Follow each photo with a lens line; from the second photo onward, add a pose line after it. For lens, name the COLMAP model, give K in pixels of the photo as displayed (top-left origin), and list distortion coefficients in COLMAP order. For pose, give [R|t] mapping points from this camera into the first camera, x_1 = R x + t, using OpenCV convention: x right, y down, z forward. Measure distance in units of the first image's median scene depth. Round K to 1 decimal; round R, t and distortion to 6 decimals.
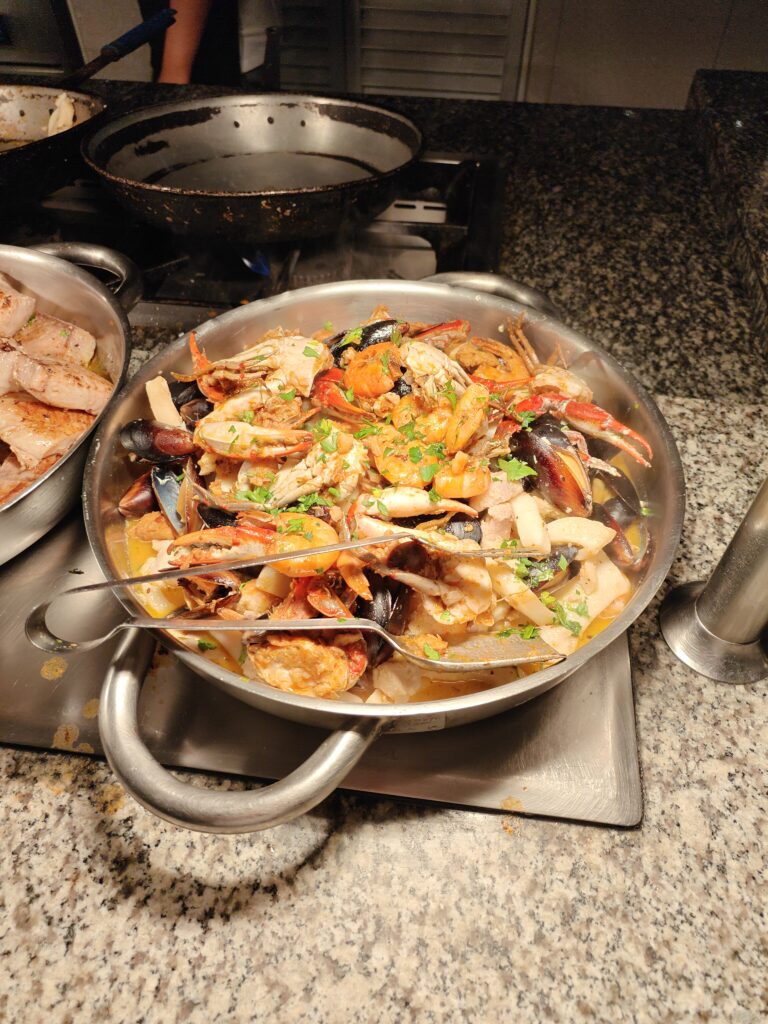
lens RADIAL K [[715.7, 0, 383.3], [0, 715.7, 510.8], [0, 0, 1]] dist [0.002425, 0.014706]
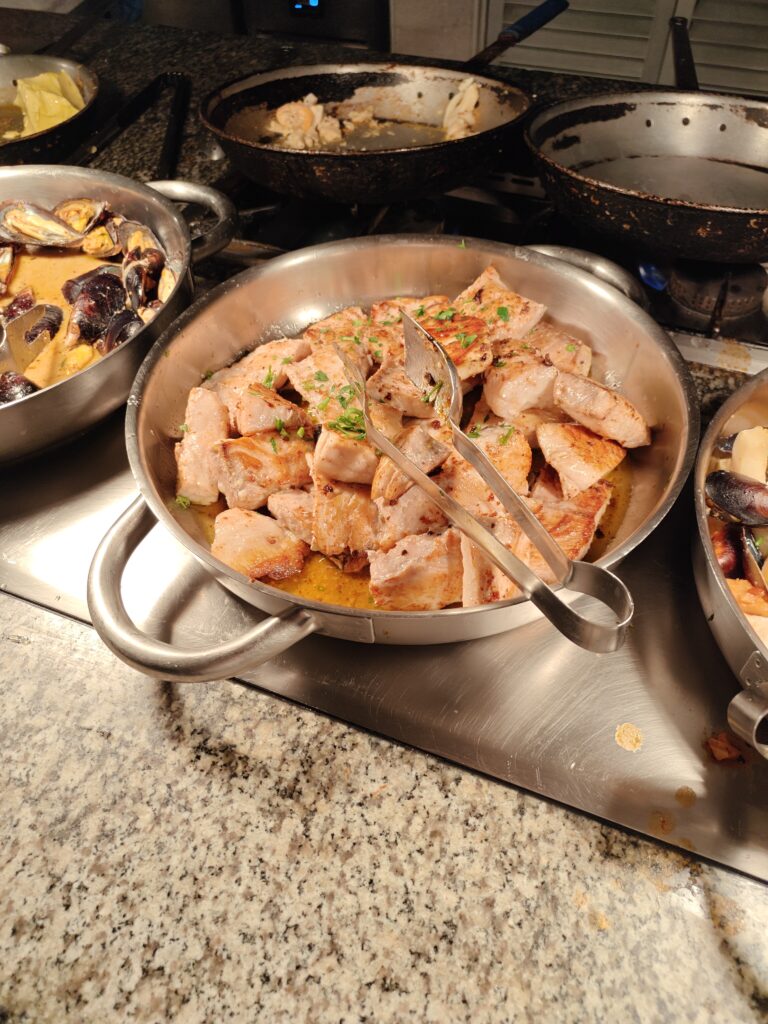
lens RADIAL K [[715.7, 0, 385.6], [0, 715.7, 512.2], [0, 0, 1]] dist [0.002425, 0.014706]
pose [[0.970856, 0.173955, -0.164860, -0.320498], [-0.170824, 0.984746, 0.033094, -0.017963], [0.168102, -0.003968, 0.985762, 0.028136]]
